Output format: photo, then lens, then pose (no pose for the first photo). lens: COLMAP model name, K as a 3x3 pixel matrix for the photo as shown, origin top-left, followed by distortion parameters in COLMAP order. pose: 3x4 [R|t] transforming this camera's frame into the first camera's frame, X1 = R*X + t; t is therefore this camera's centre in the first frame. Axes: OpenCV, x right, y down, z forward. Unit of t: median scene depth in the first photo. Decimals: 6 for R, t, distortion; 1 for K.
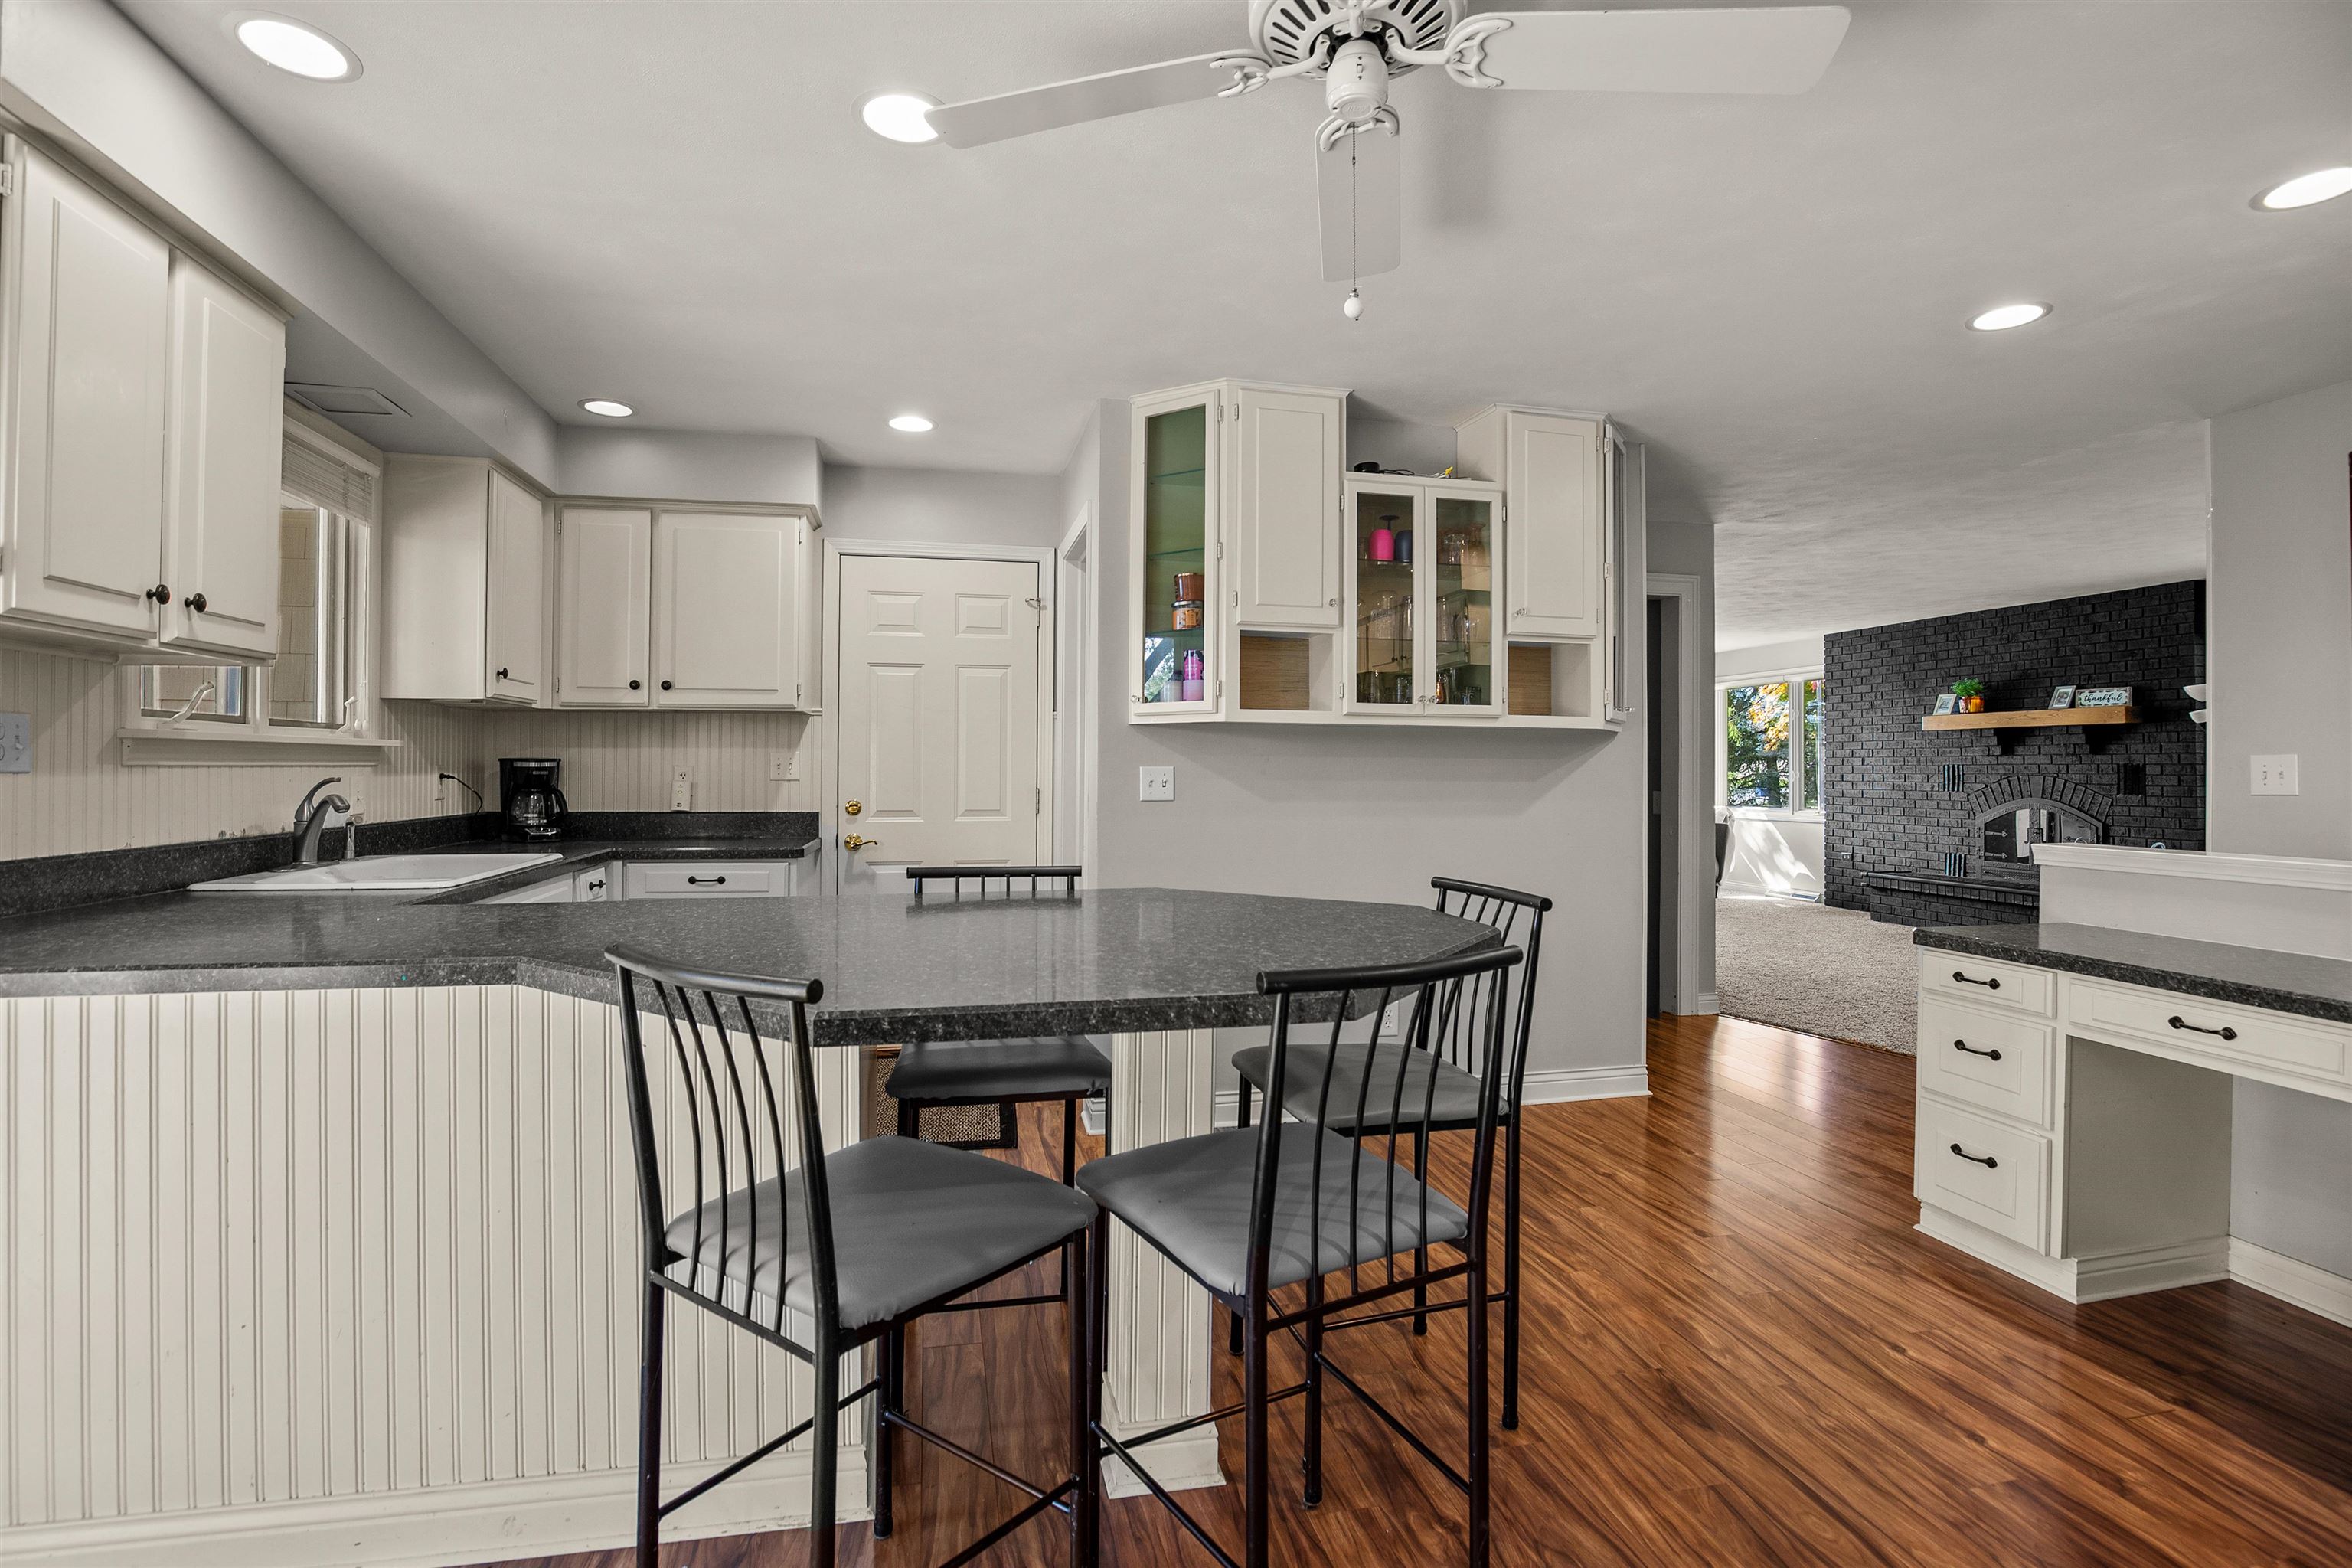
lens RADIAL K [[1100.3, 0, 1173.5], [0, 1100.3, 745.3], [0, 0, 1]] dist [-0.044170, 0.014512]
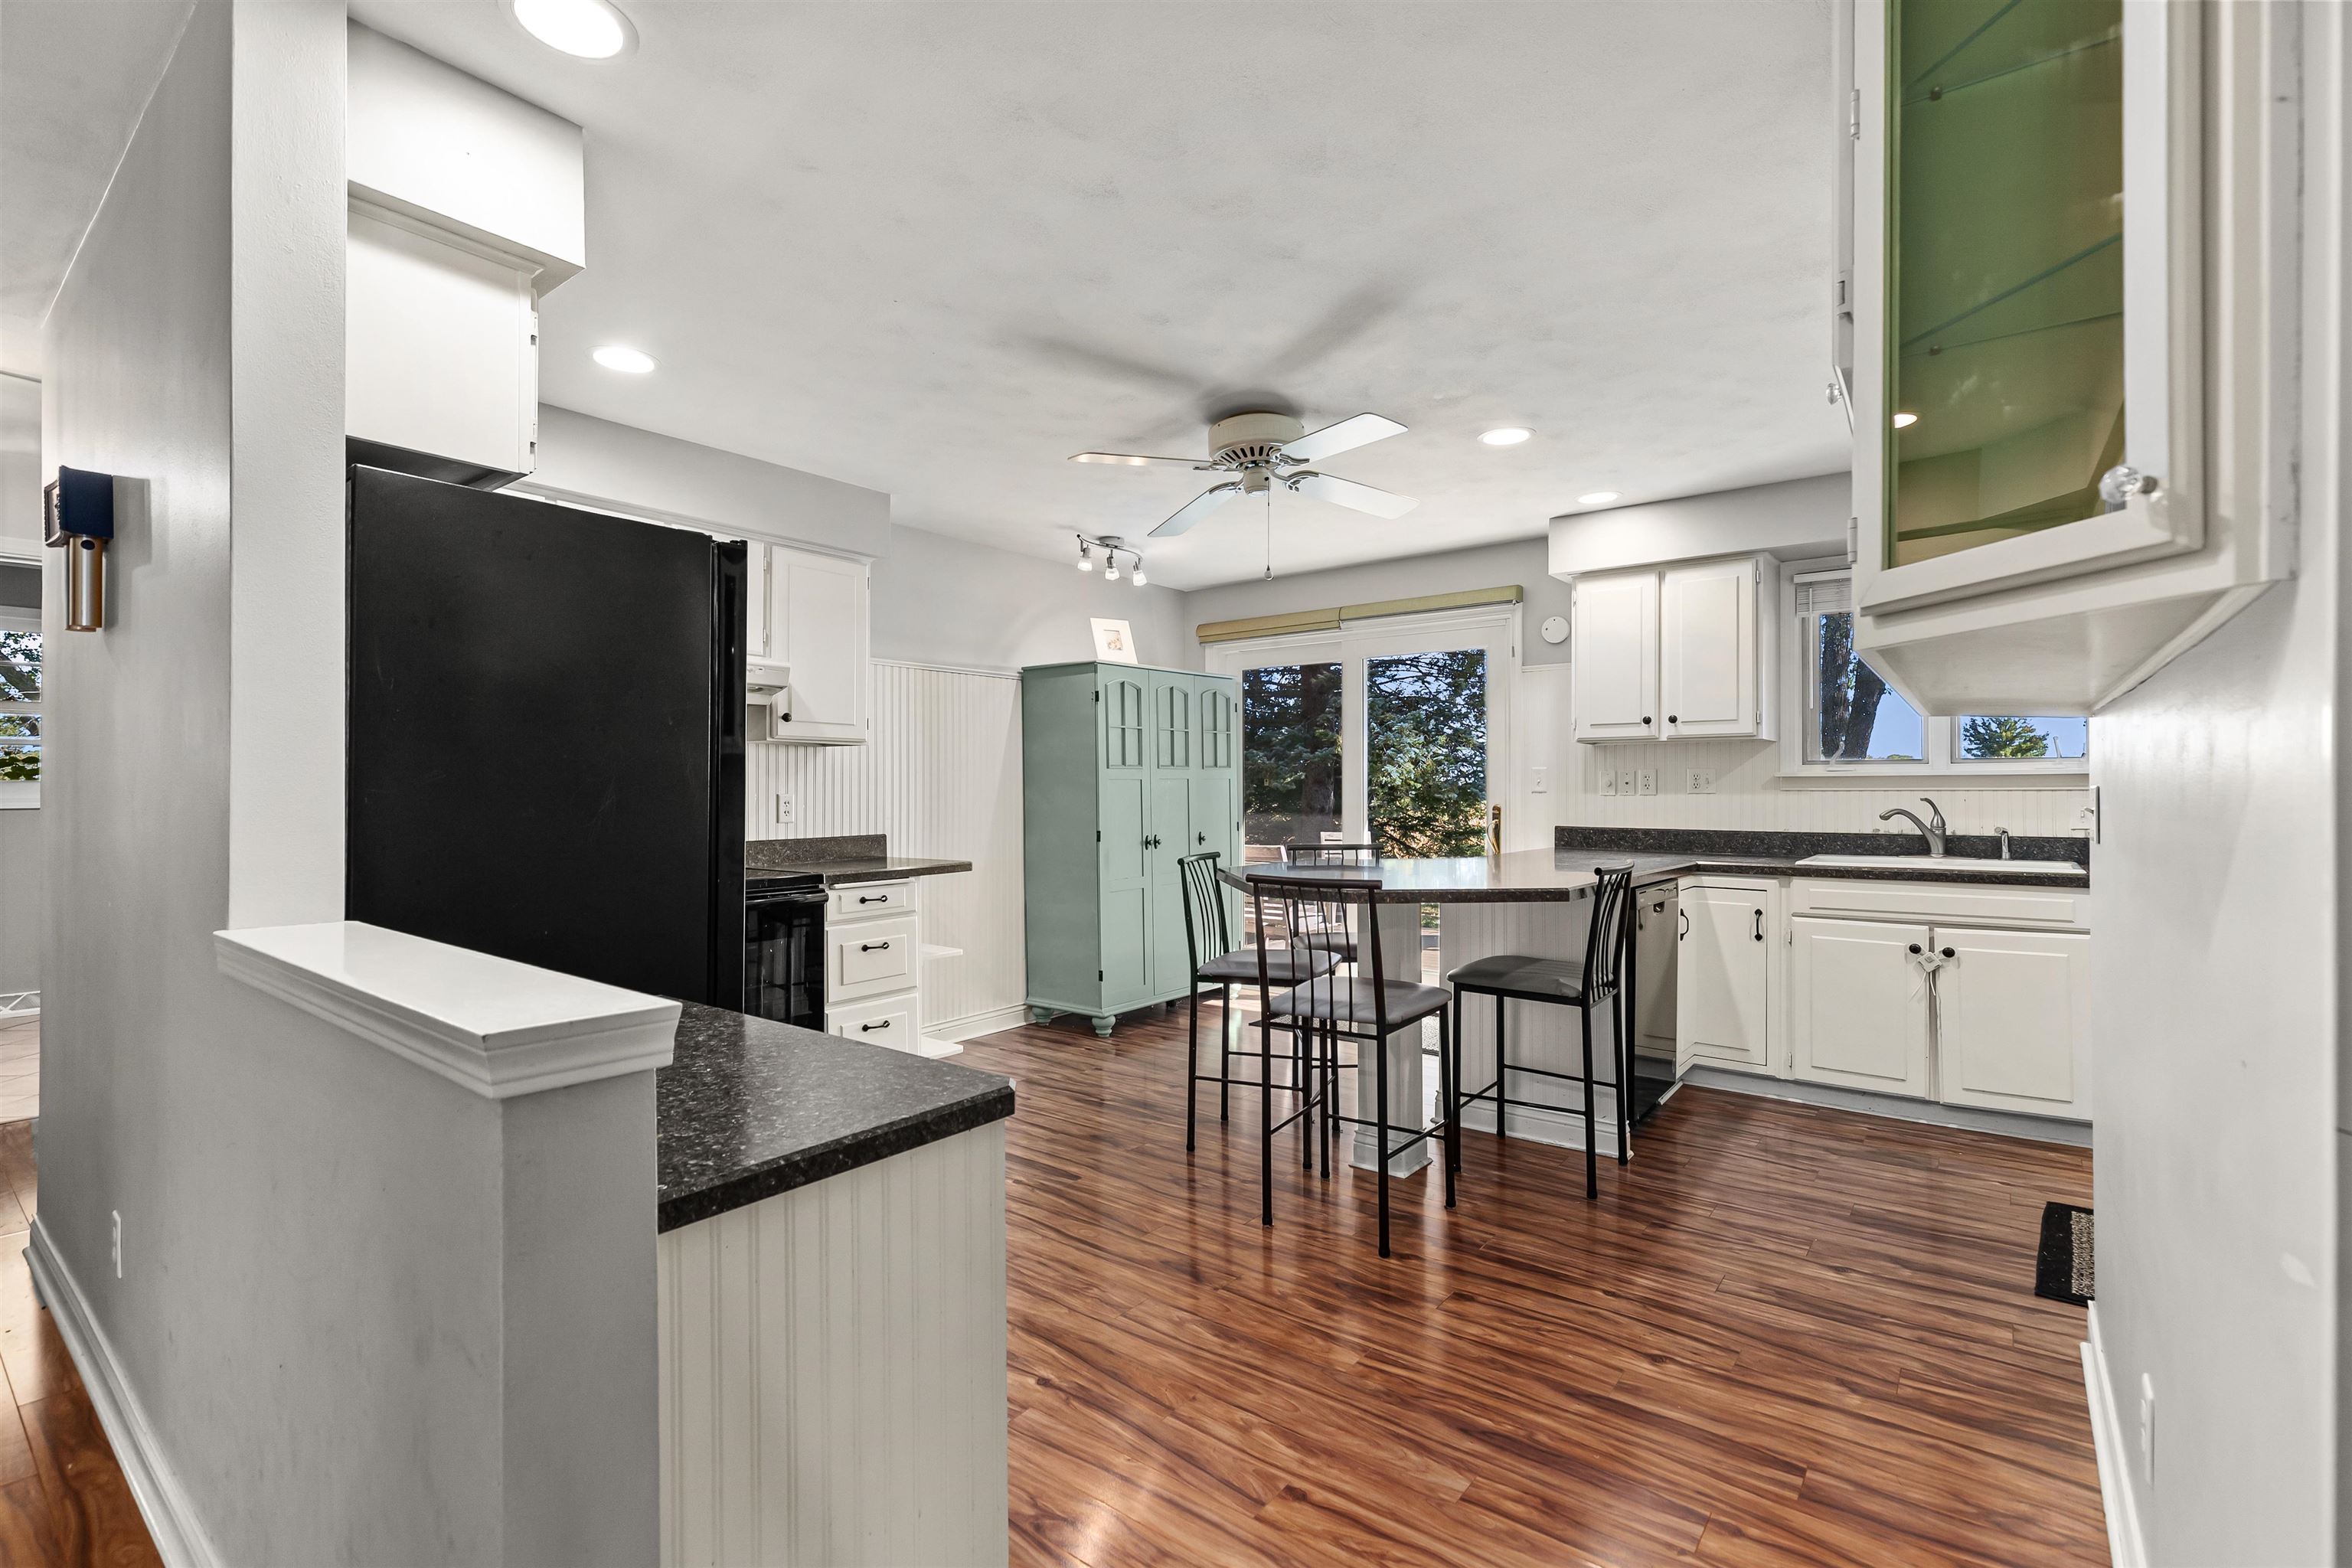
lens RADIAL K [[1040.6, 0, 1176.0], [0, 1040.6, 784.0], [0, 0, 1]] dist [0.002293, -0.000018]
pose [[-0.767063, -0.008016, -0.641522, 0.692549], [0.011117, 0.999606, -0.025782, 0.026005], [0.641476, -0.026908, -0.766671, 1.053492]]
